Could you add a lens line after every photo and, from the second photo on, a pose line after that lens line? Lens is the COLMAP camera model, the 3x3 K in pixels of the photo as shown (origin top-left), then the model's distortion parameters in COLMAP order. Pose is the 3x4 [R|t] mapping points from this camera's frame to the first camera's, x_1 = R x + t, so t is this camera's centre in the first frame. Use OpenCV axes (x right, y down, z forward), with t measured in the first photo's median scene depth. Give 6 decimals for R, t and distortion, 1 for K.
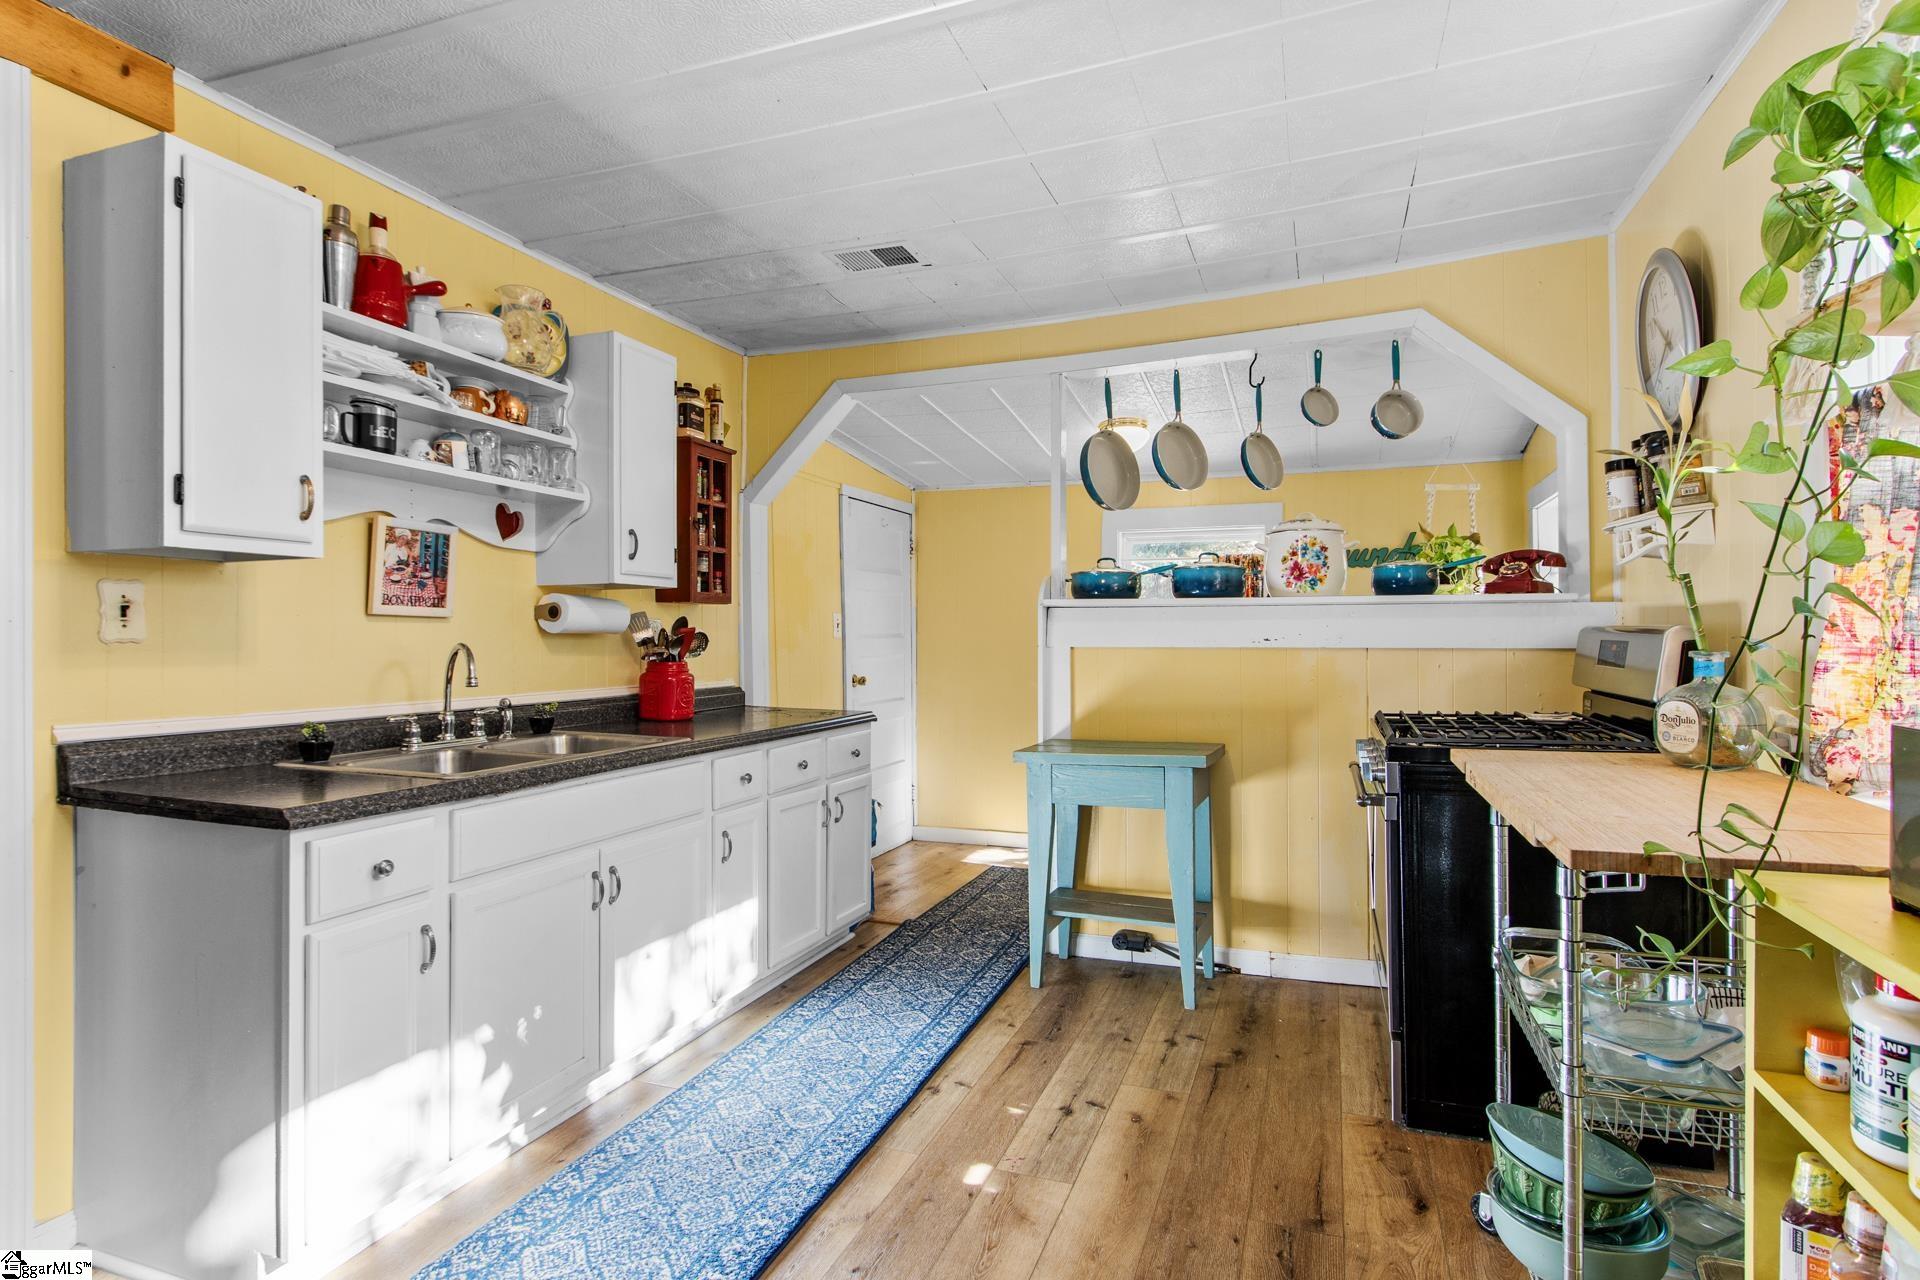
lens RADIAL K [[964.9, 0, 950.5], [0, 964.9, 642.8], [0, 0, 1]] dist [0.000215, 0.000001]
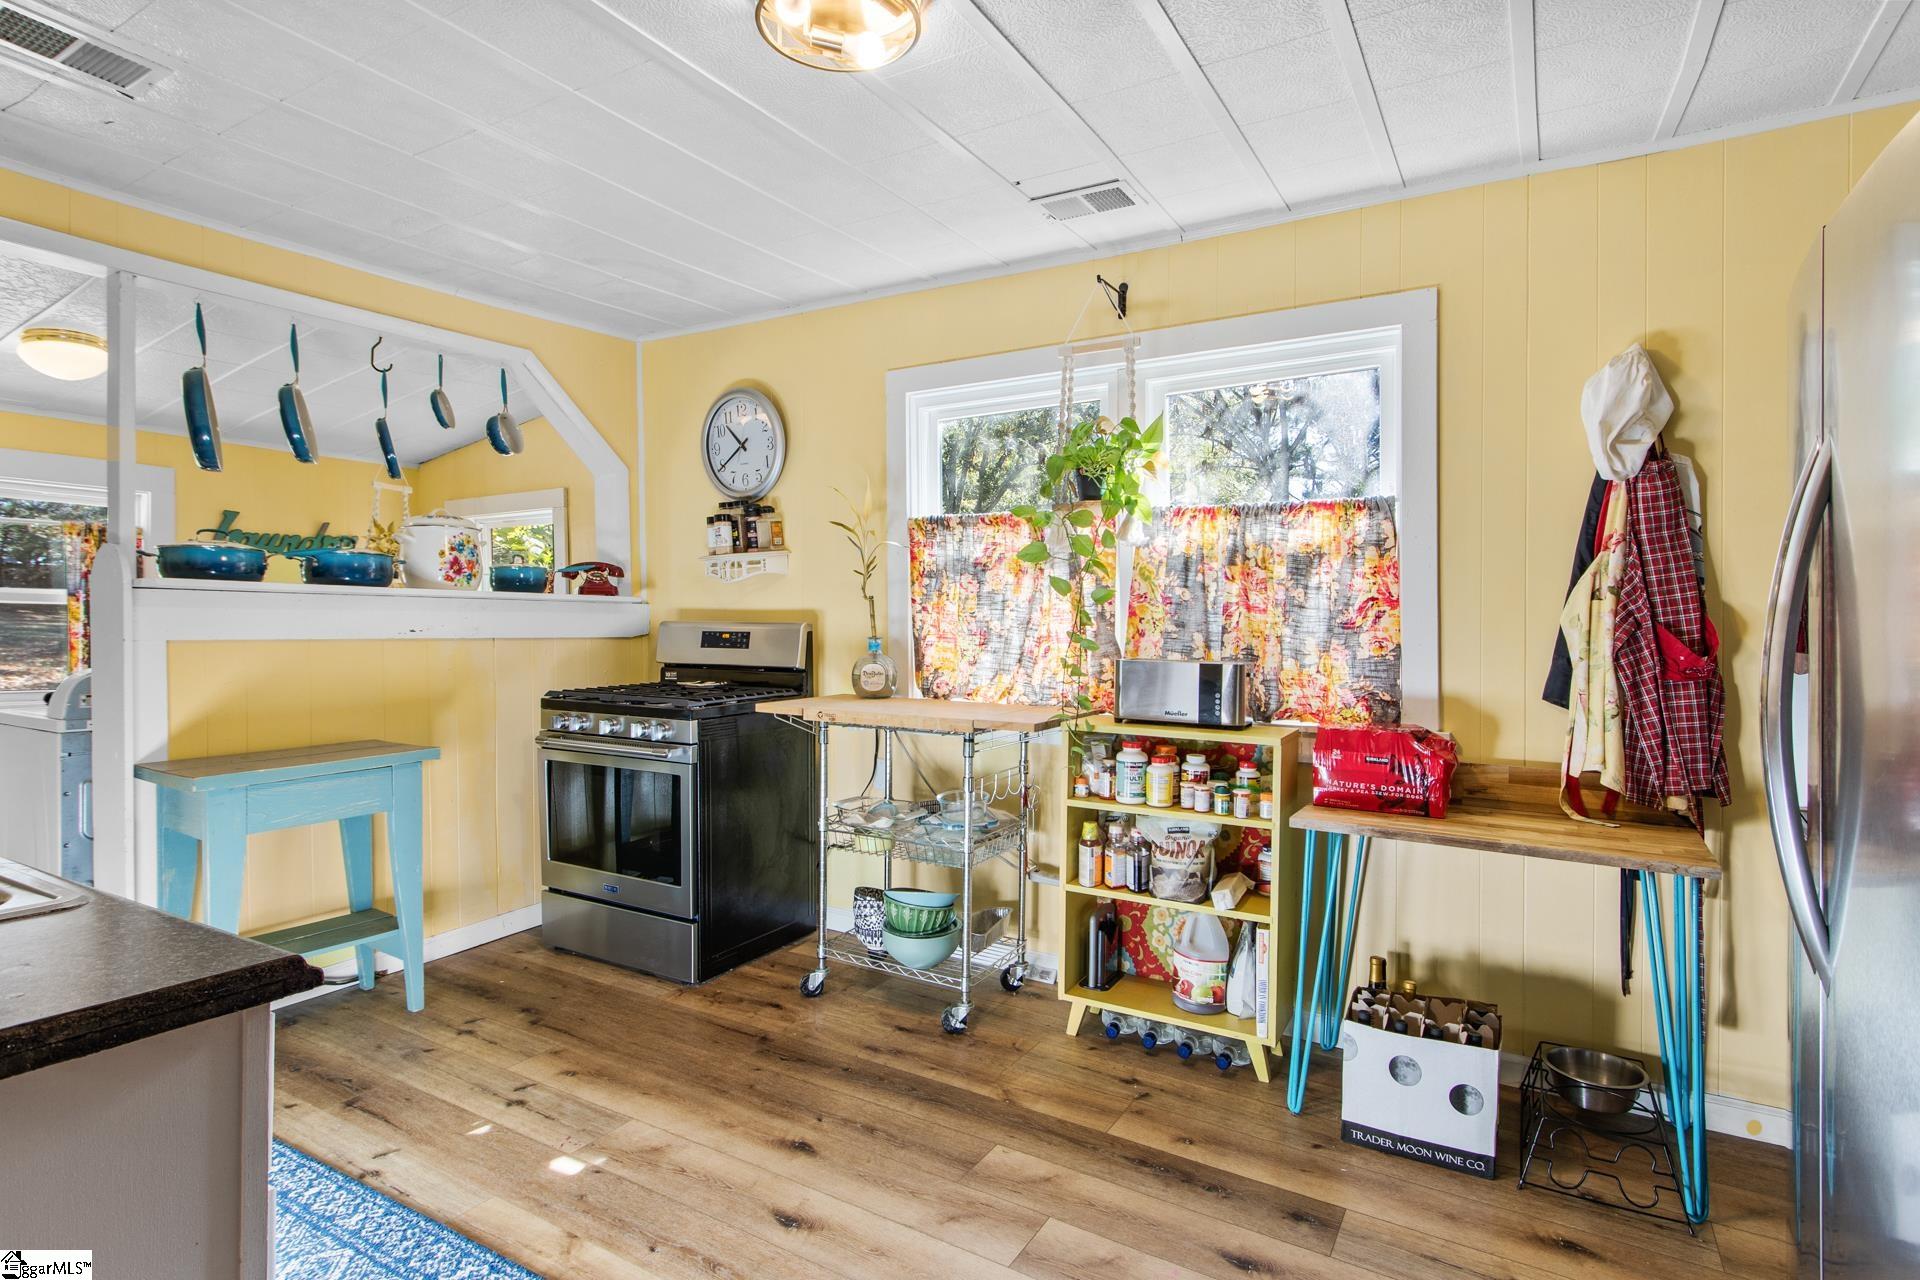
lens RADIAL K [[957.2, 0, 956.6], [0, 957.2, 630.4], [0, 0, 1]] dist [0.001681, 0.000073]
pose [[0.178386, -0.001706, 0.983959, -0.674391], [0.002660, 0.999996, 0.001252, -0.004105], [-0.983957, 0.002394, 0.178390, 0.324838]]
